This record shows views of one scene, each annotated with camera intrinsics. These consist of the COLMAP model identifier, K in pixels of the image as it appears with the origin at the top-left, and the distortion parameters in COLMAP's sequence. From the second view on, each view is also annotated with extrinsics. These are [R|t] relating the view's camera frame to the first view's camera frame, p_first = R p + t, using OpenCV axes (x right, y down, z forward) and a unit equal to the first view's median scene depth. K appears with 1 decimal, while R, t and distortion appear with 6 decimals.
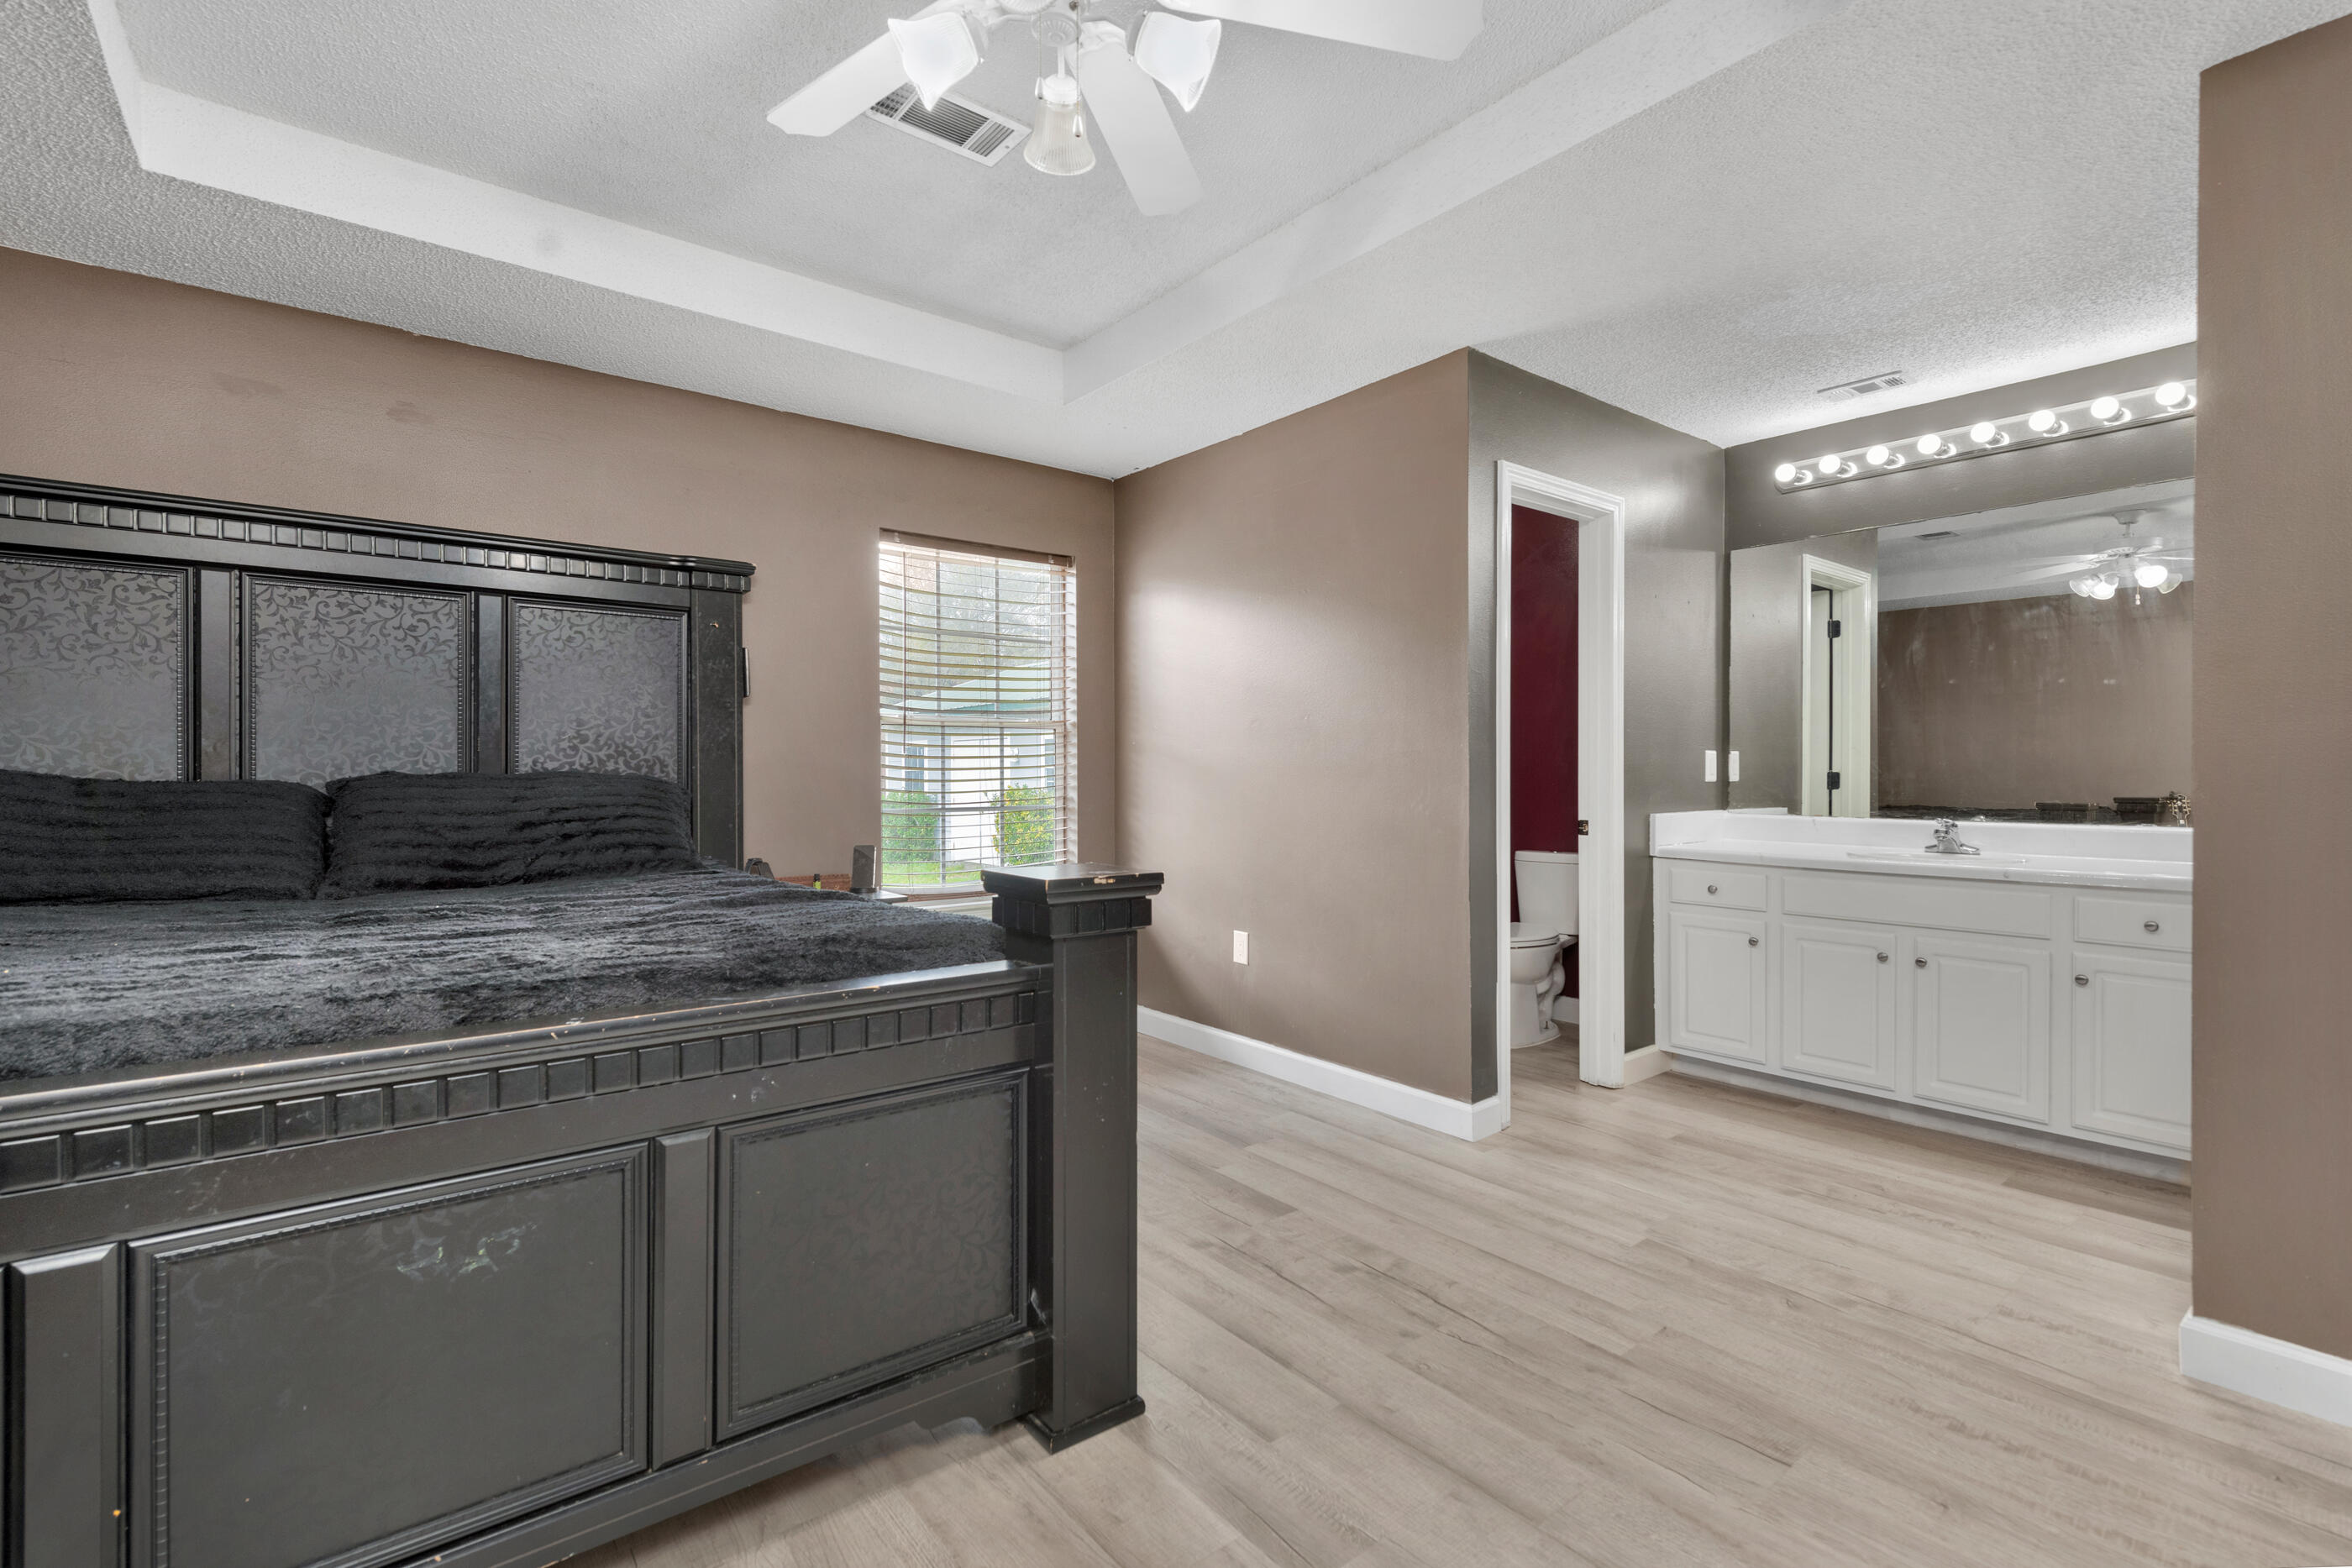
lens RADIAL K [[1048.0, 0, 1177.6], [0, 1048.0, 785.7], [0, 0, 1]] dist [0.004131, -0.000074]
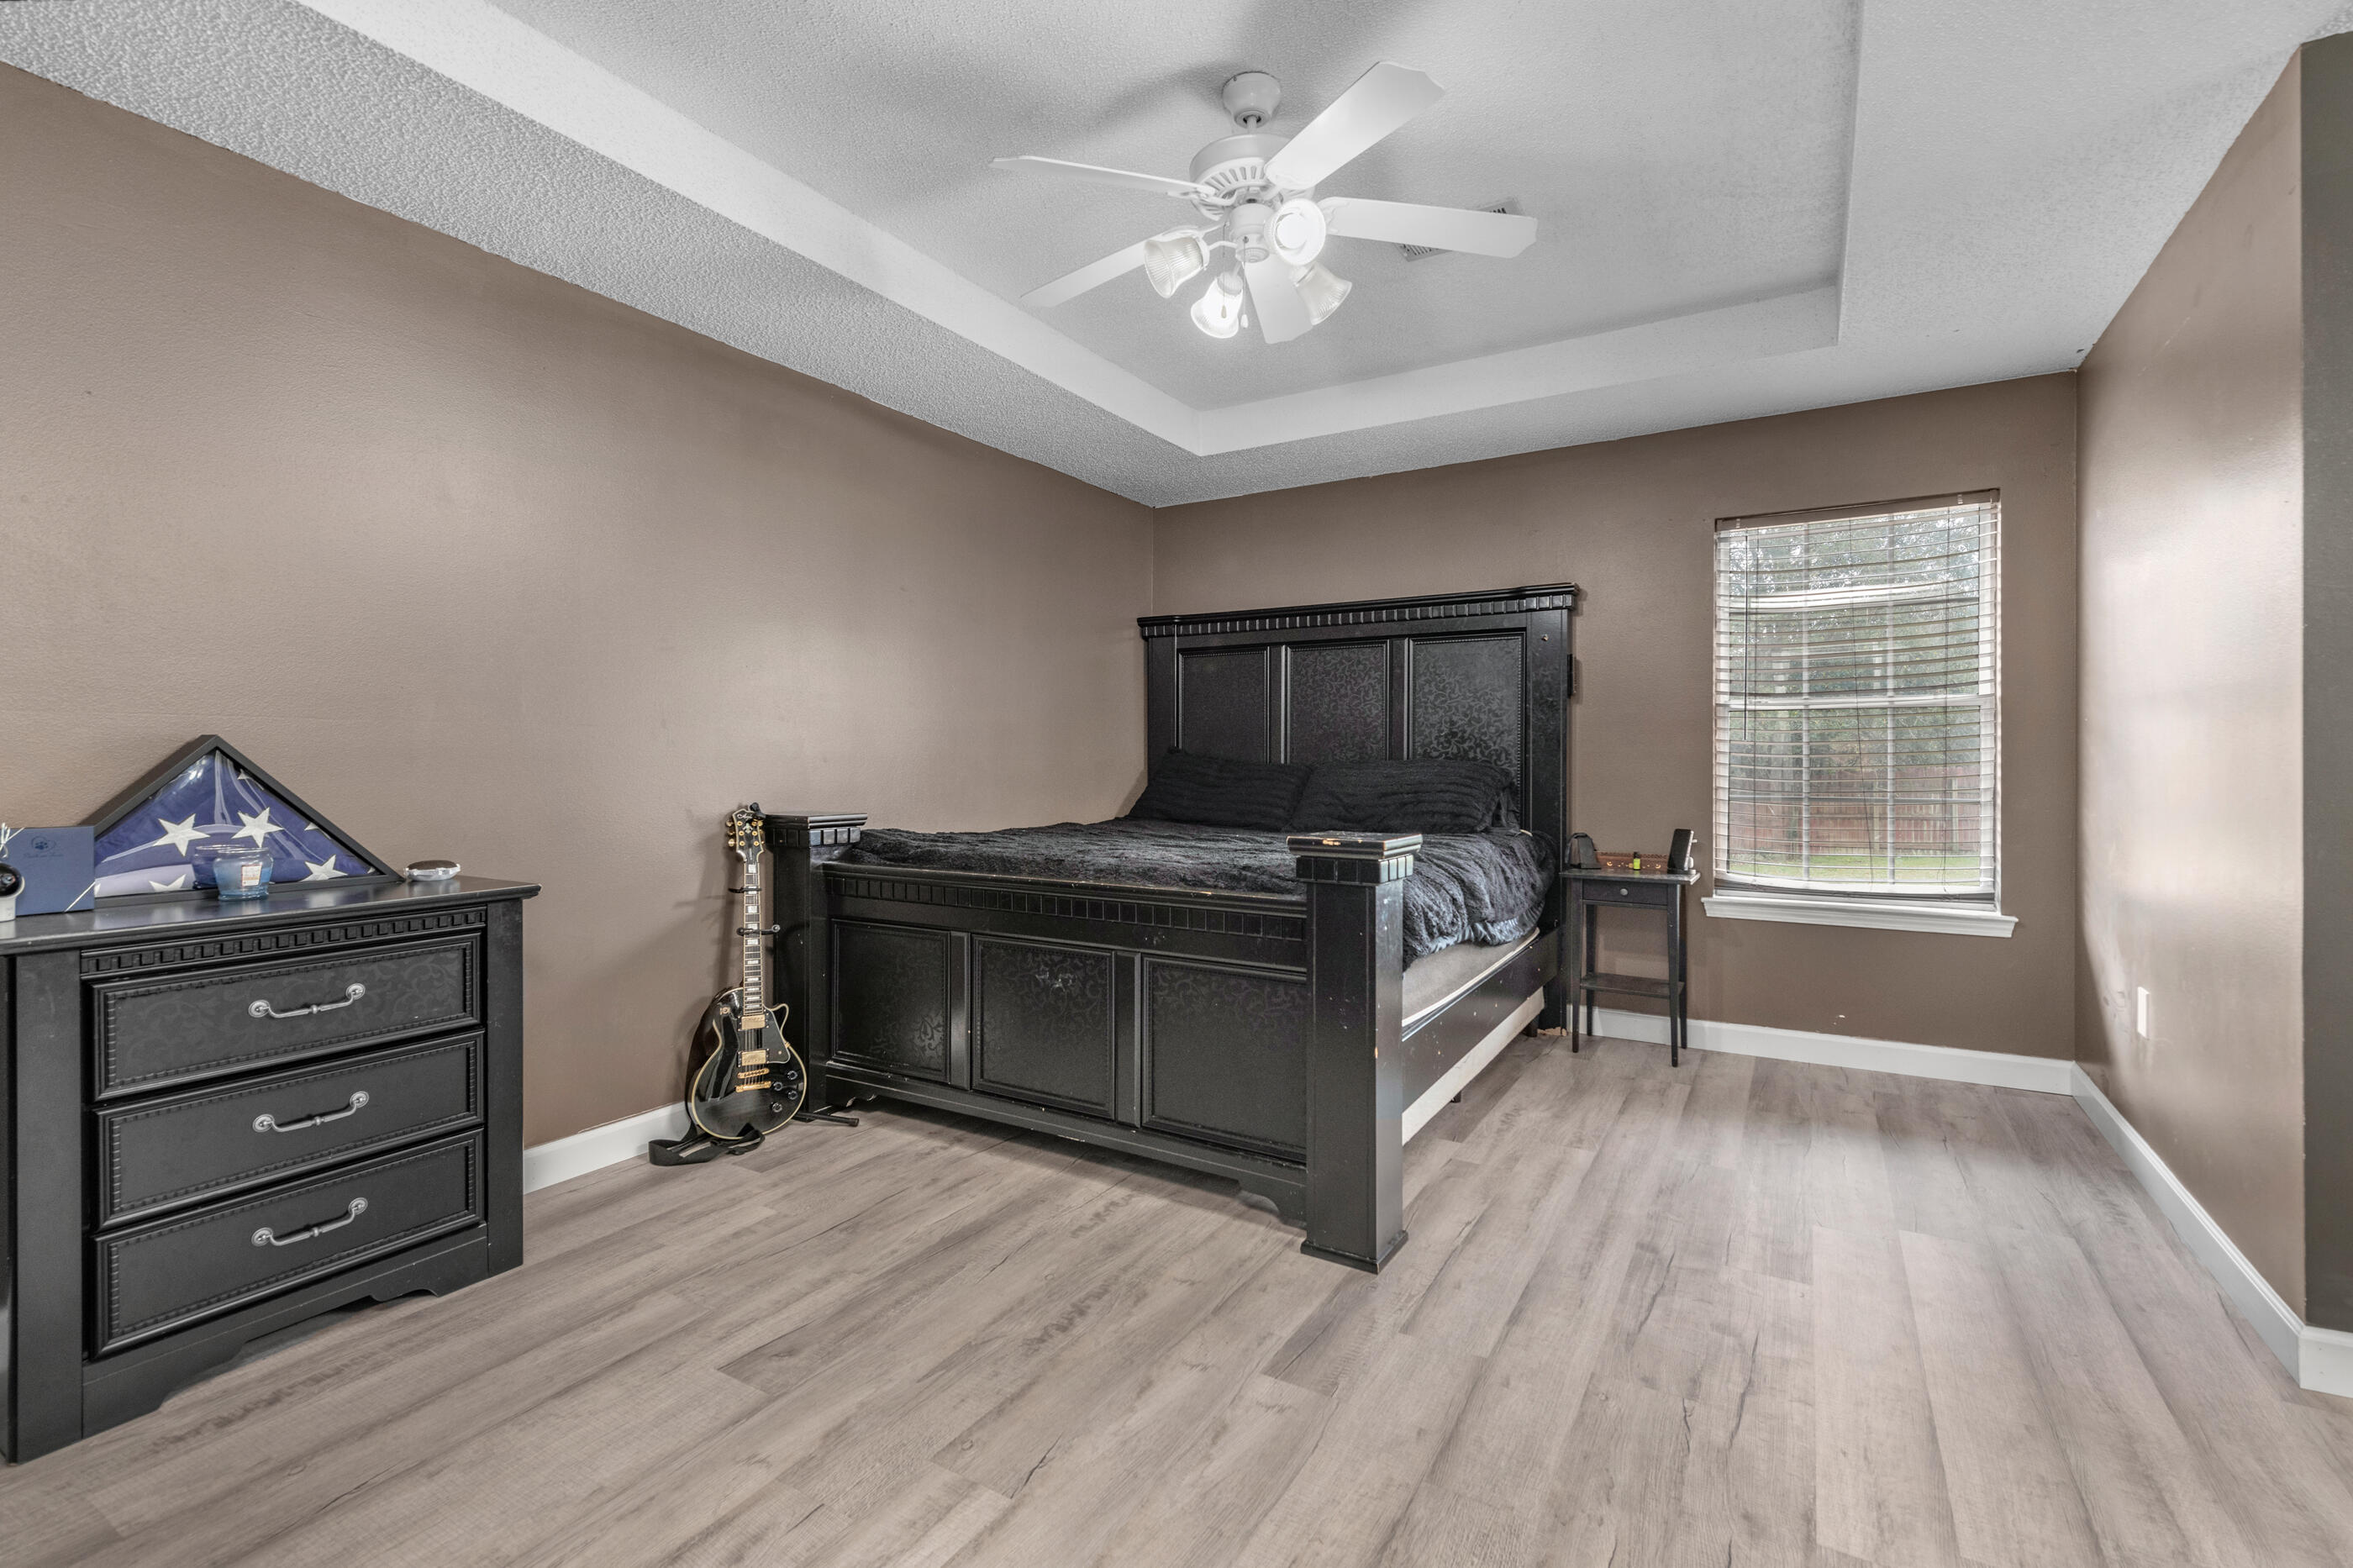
lens RADIAL K [[1048.5, 0, 1182.0], [0, 1048.5, 764.1], [0, 0, 1]] dist [0.004131, -0.000074]
pose [[0.348663, 0.004284, -0.937238, 0.700595], [-0.011393, 0.999935, 0.000332, -0.003480], [0.937179, 0.010562, 0.348689, 0.228522]]
